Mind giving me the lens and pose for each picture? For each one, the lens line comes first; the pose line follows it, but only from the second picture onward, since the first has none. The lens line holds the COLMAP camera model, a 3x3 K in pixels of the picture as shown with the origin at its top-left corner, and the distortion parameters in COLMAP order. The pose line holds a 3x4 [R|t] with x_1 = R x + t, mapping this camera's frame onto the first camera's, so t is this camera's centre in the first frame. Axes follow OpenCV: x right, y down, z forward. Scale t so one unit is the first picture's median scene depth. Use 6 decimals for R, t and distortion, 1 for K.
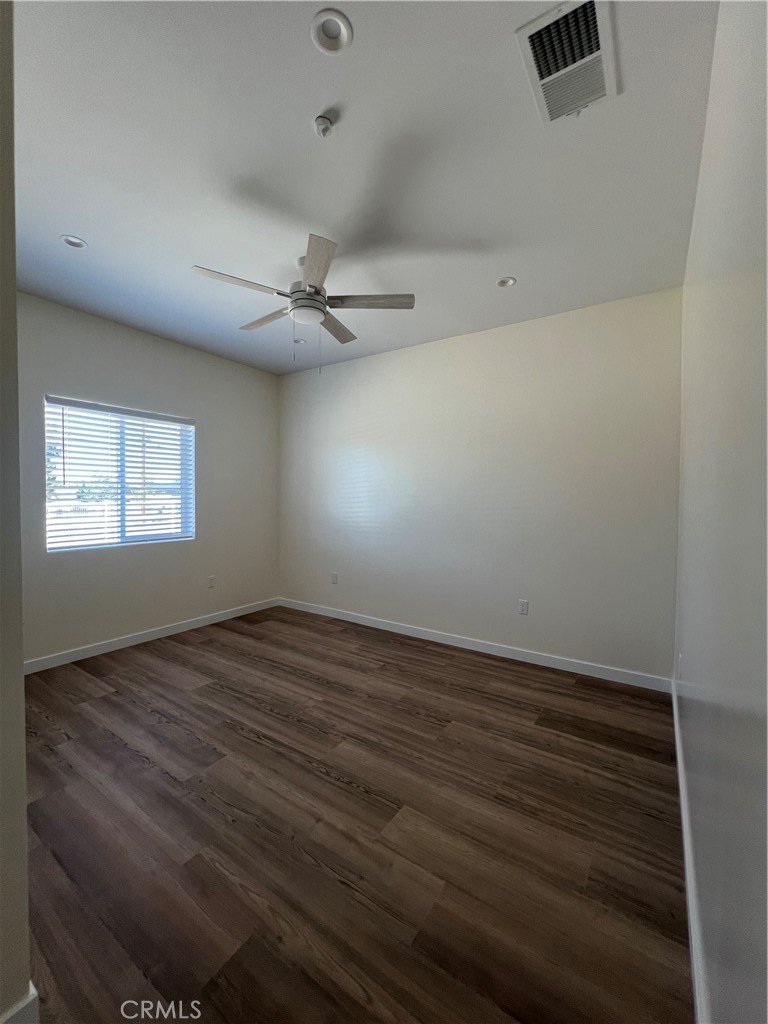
lens RADIAL K [[413.7, 0, 386.6], [0, 413.7, 511.2], [0, 0, 1]] dist [-0.002072, 0.000631]
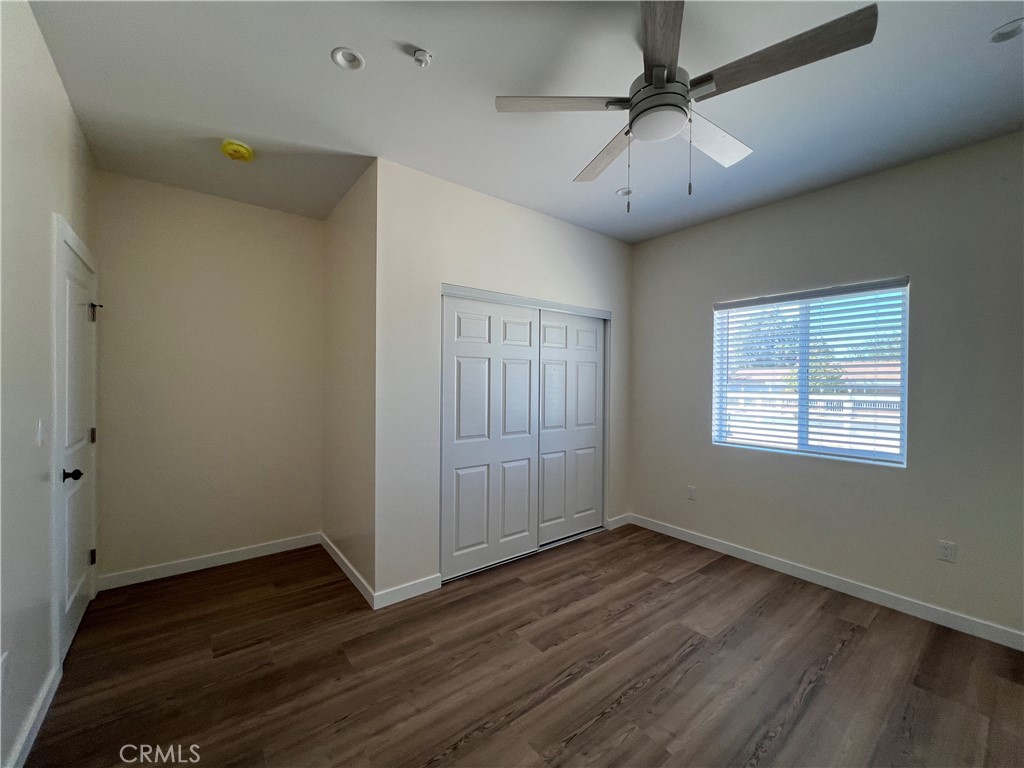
lens RADIAL K [[413.7, 0, 509.5], [0, 413.7, 383.6], [0, 0, 1]] dist [-0.002072, 0.000631]
pose [[-0.315209, -0.002655, -0.949019, 0.479347], [-0.044831, 0.998921, 0.012095, -0.061250], [0.947963, 0.046358, -0.314988, 0.960648]]
